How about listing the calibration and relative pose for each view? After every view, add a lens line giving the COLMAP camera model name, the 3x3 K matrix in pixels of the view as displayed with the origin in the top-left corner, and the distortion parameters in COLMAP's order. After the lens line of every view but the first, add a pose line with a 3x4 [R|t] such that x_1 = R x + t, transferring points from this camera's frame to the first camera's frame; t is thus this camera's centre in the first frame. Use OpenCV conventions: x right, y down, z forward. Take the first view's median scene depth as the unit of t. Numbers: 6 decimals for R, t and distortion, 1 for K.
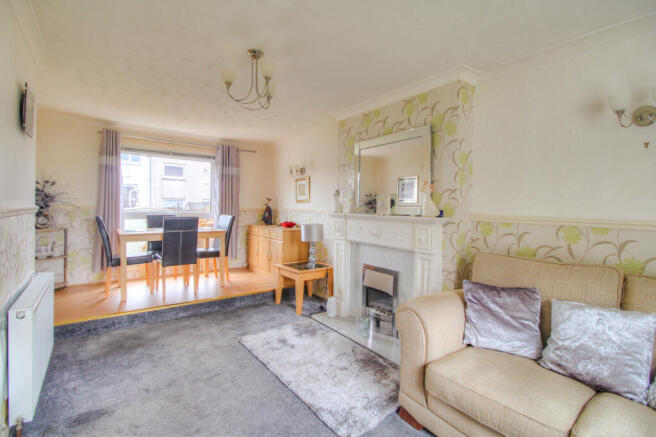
lens RADIAL K [[313.7, 0, 312.1], [0, 313.7, 204.5], [0, 0, 1]] dist [0.003243, -0.015306]
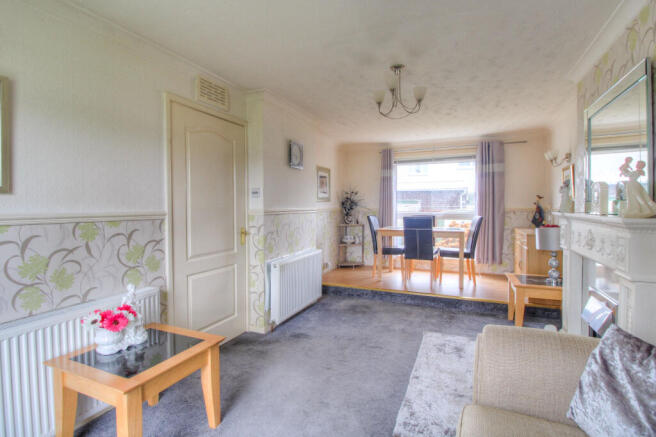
lens RADIAL K [[313.7, 0, 312.1], [0, 313.7, 204.5], [0, 0, 1]] dist [0.003243, -0.015306]
pose [[0.478719, -0.025894, -0.877586, 0.367816], [0.019547, 0.999632, -0.018832, 0.008511], [0.877751, -0.008138, 0.479049, 0.118634]]
